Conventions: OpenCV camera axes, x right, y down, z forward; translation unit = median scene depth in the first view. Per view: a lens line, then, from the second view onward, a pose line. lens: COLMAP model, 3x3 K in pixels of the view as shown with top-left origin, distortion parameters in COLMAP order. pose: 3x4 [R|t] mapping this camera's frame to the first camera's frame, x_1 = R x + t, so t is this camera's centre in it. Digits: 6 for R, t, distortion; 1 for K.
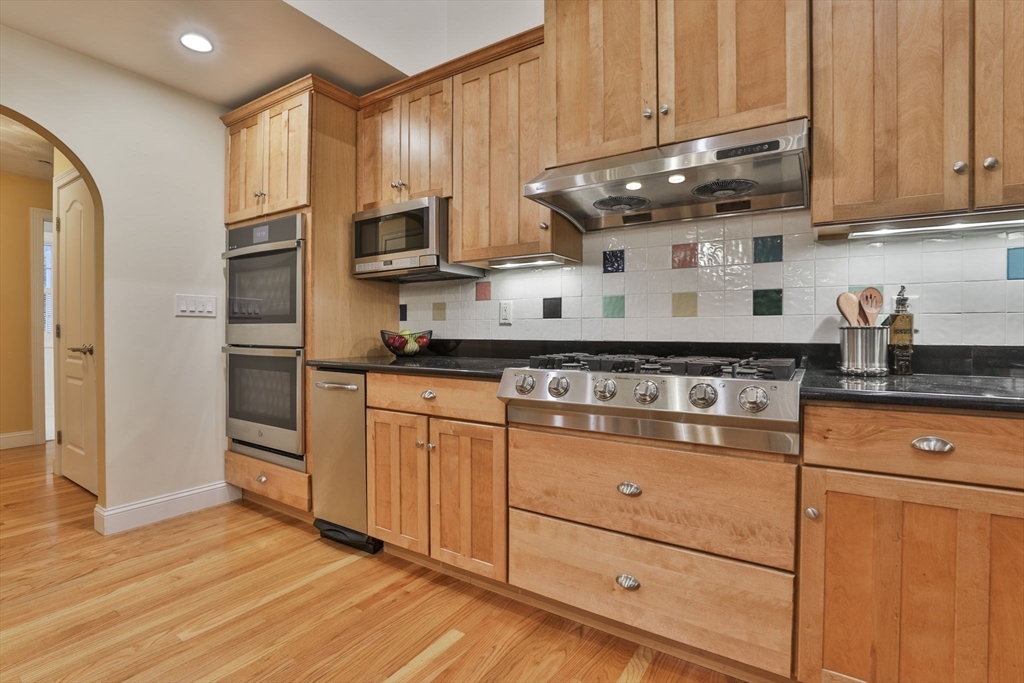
lens RADIAL K [[478.1, 0, 513.6], [0, 478.1, 334.9], [0, 0, 1]] dist [-0.015602, 0.000355]
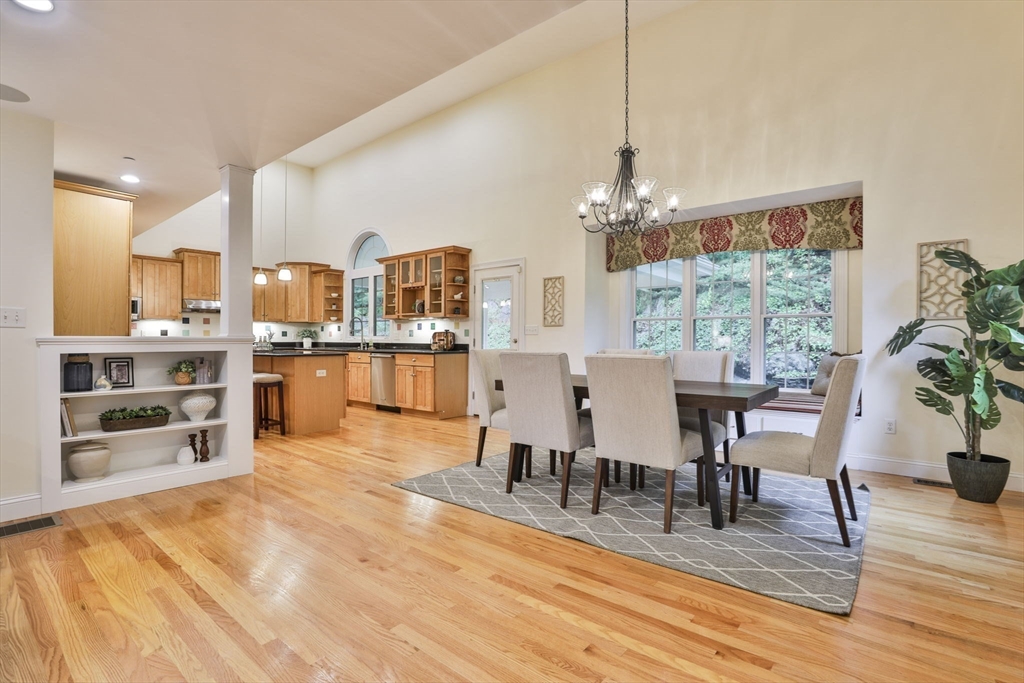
lens RADIAL K [[484.2, 0, 512.4], [0, 484.2, 347.0], [0, 0, 1]] dist [-0.019146, 0.000541]
pose [[0.100353, -0.017364, 0.994800, -4.036909], [0.007220, 0.999834, 0.016723, 0.003558], [-0.994926, 0.005504, 0.100461, -2.329826]]
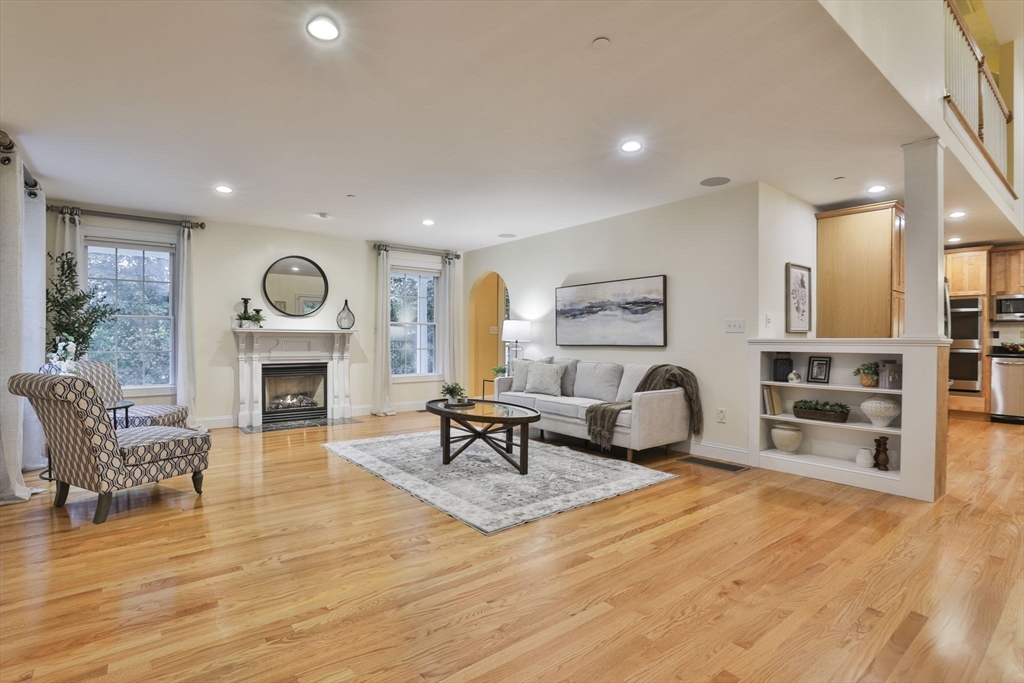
lens RADIAL K [[462.3, 0, 512.0], [0, 462.3, 341.5], [0, 0, 1]] dist [-0.022058, 0.000058]
pose [[0.957319, 0.000509, -0.289034, -3.103244], [-0.002899, 0.999965, -0.007842, 0.015964], [0.289020, 0.008345, 0.957287, -2.961251]]
